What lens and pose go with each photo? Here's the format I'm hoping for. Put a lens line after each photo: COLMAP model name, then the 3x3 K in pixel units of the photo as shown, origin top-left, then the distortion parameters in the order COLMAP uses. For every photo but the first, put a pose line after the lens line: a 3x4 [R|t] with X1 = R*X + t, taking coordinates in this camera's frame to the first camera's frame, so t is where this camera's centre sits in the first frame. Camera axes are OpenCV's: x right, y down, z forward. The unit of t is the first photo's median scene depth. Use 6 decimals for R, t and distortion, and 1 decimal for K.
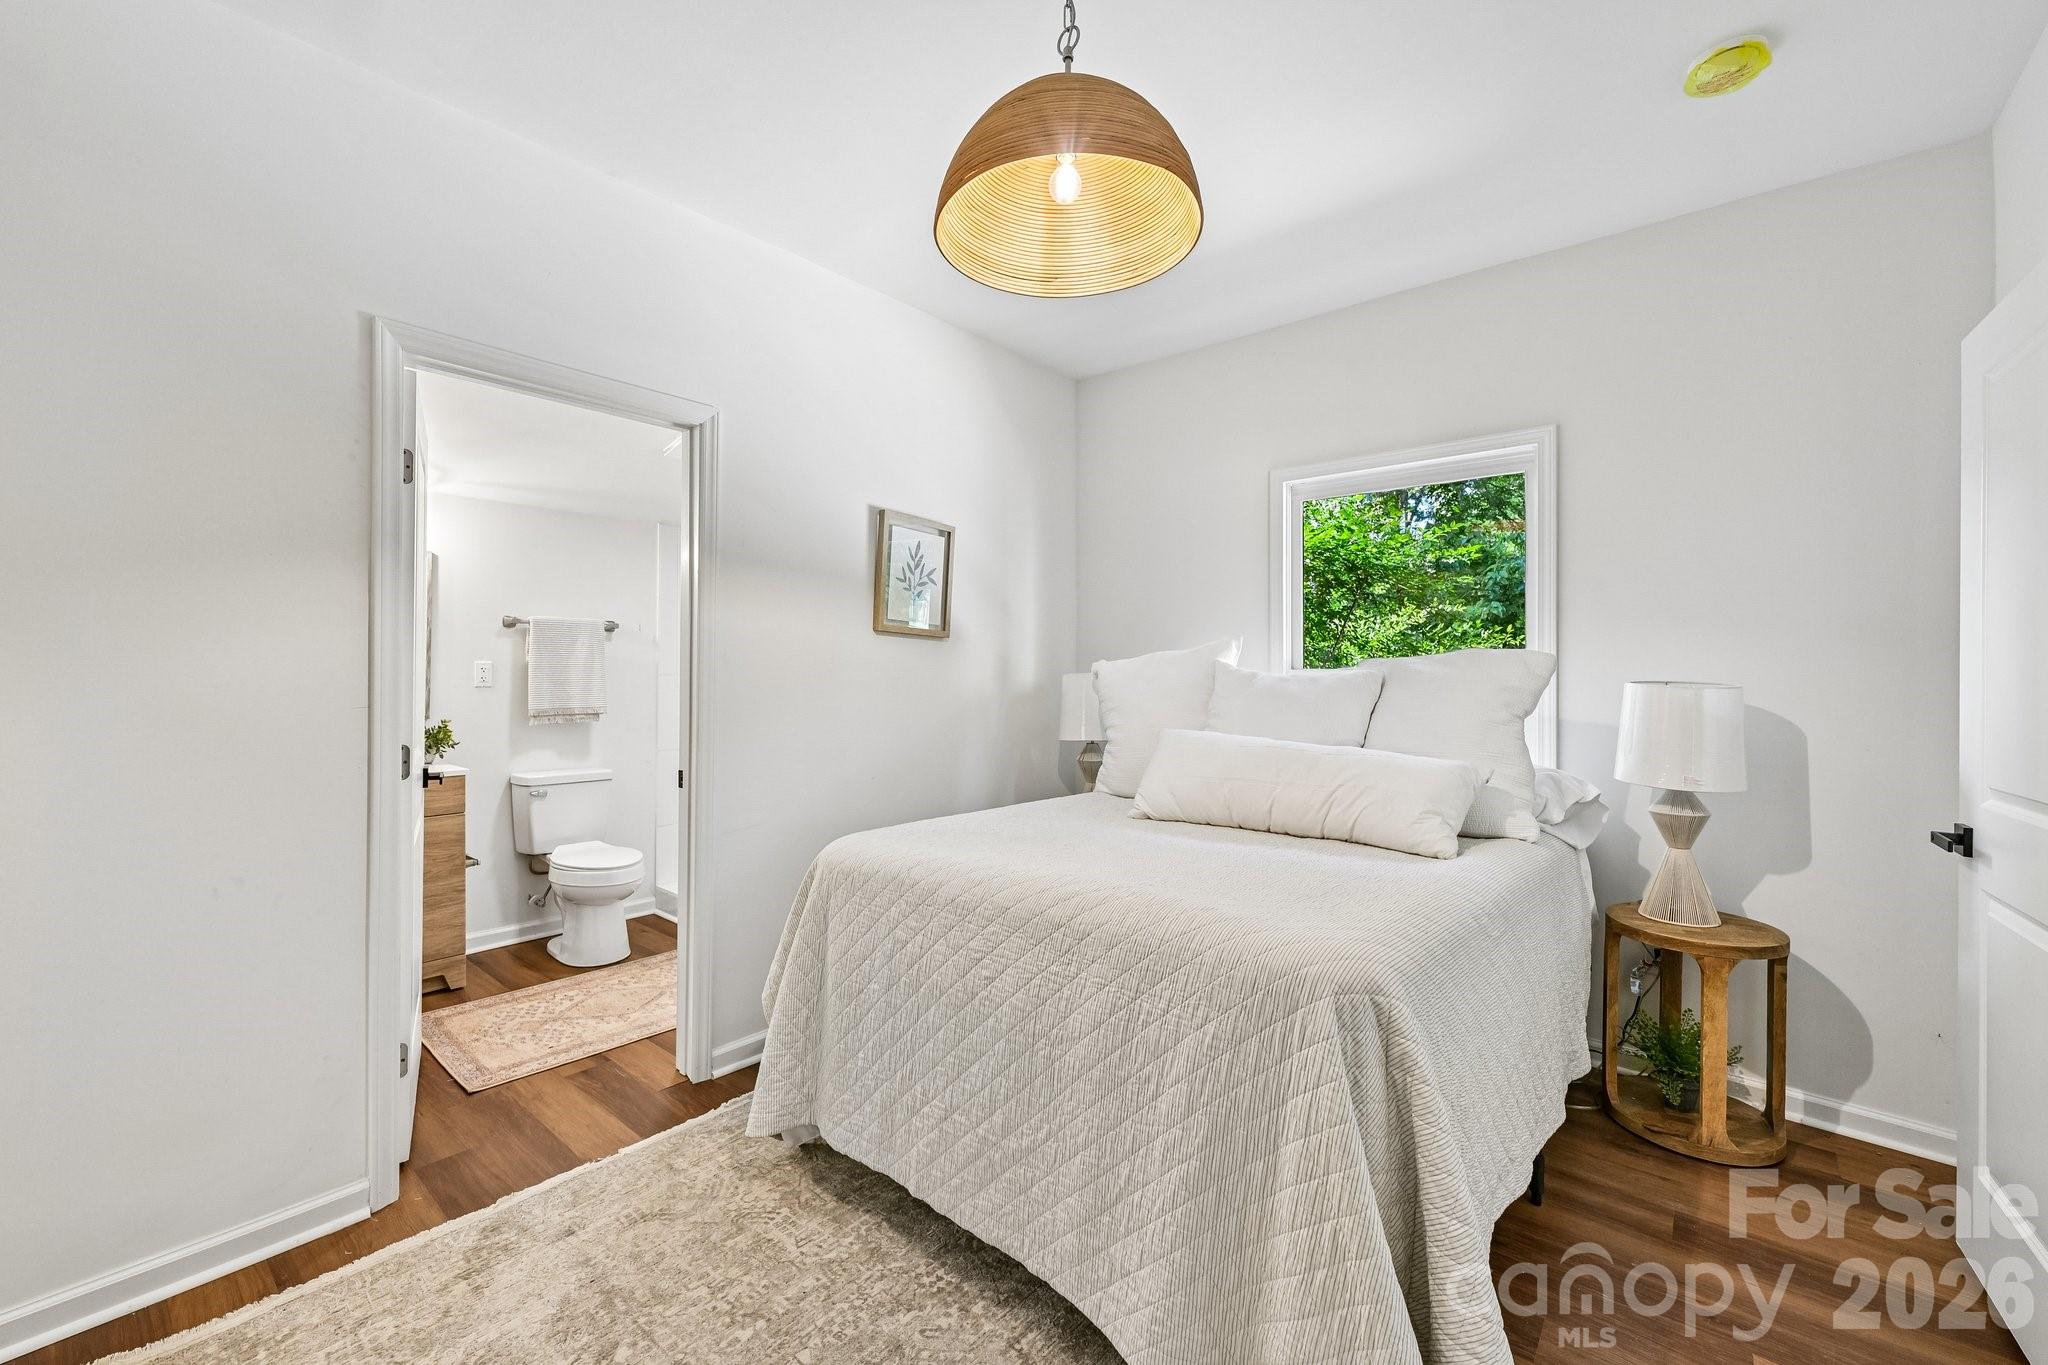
lens RADIAL K [[831.0, 0, 1019.1], [0, 831.0, 672.4], [0, 0, 1]] dist [0.000726, 0.000403]
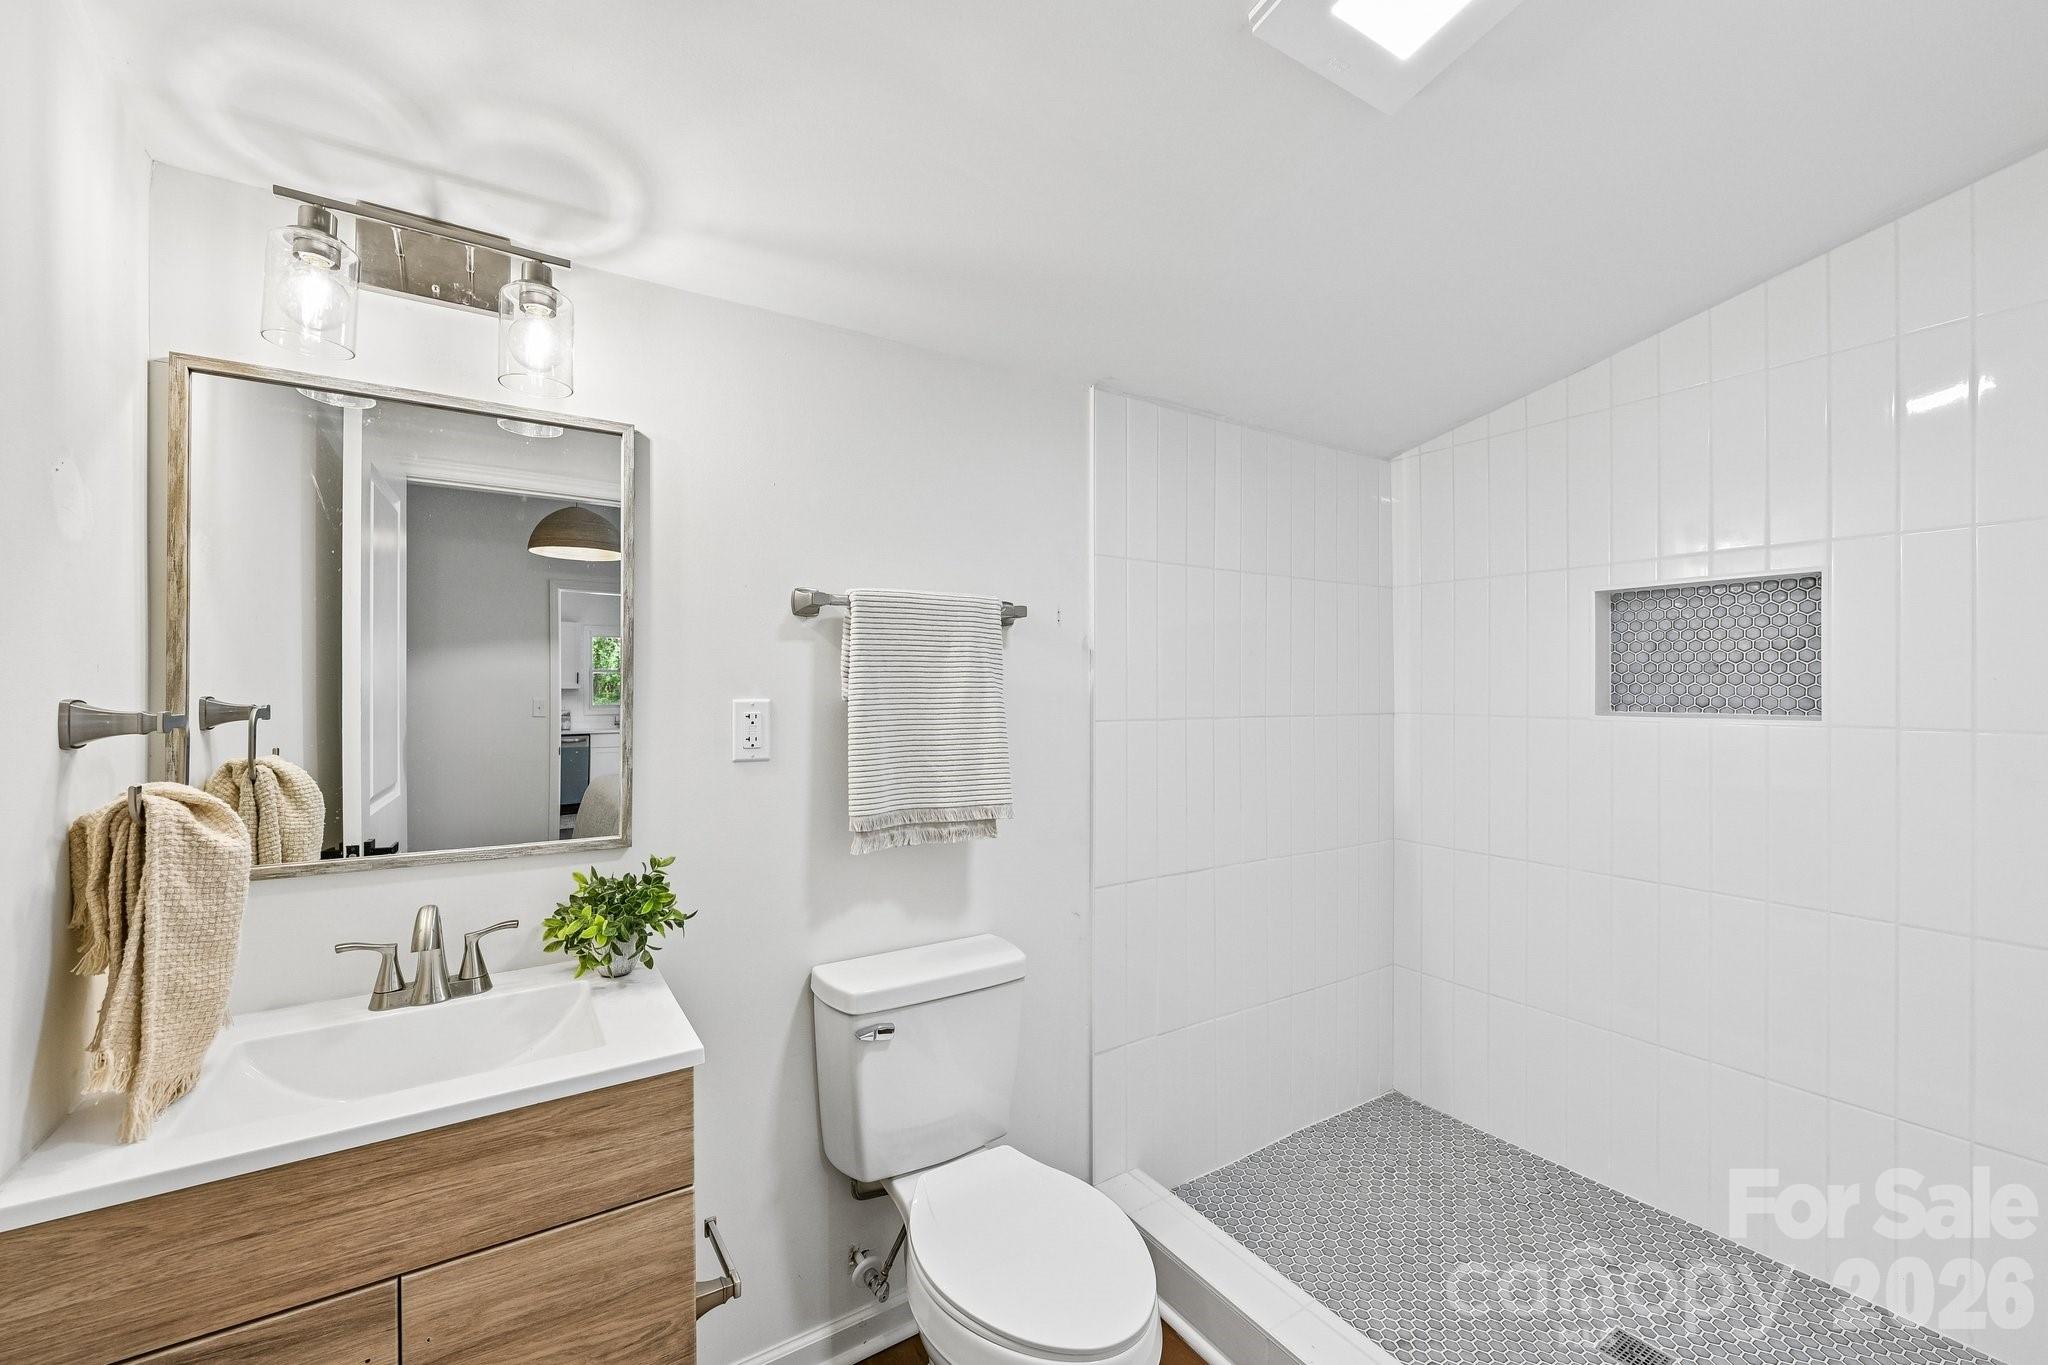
lens RADIAL K [[831.0, 0, 1023.3], [0, 831.0, 681.2], [0, 0, 1]] dist [0.000726, 0.000403]
pose [[0.959936, -0.009656, -0.280053, -0.390900], [0.009056, 0.999953, -0.003438, -0.019114], [0.280073, 0.000765, 0.959978, 0.628891]]
